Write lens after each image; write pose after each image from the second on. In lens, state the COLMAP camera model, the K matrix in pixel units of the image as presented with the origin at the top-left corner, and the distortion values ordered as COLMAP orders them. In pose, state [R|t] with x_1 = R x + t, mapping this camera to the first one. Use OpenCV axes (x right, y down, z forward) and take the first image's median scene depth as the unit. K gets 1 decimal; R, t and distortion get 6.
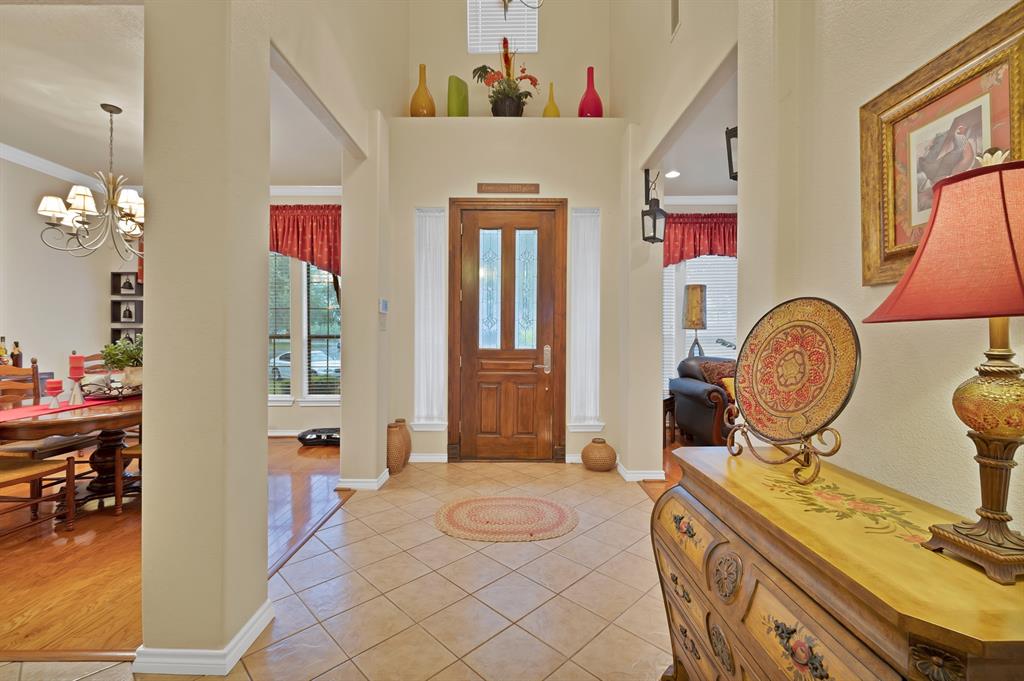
lens RADIAL K [[444.2, 0, 508.7], [0, 444.2, 333.8], [0, 0, 1]] dist [0.002536, 0.000280]
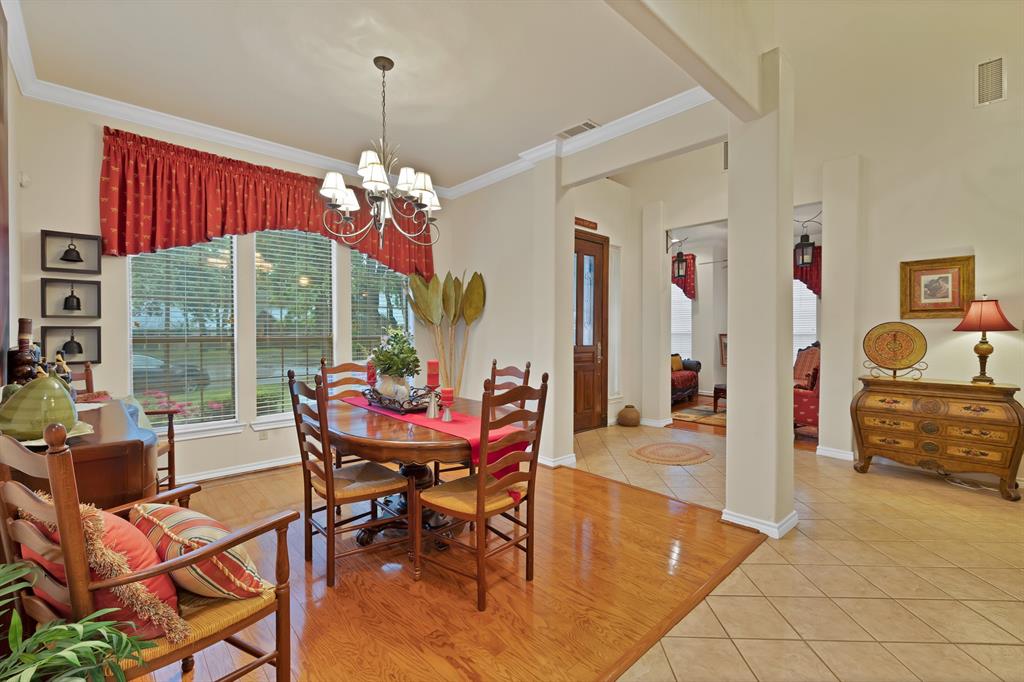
lens RADIAL K [[444.2, 0, 515.6], [0, 444.2, 335.2], [0, 0, 1]] dist [0.002536, 0.000280]
pose [[0.721238, -0.006792, 0.692654, -1.055593], [0.002306, 0.999970, 0.007405, -0.006387], [-0.692684, -0.003743, 0.721232, 0.192257]]
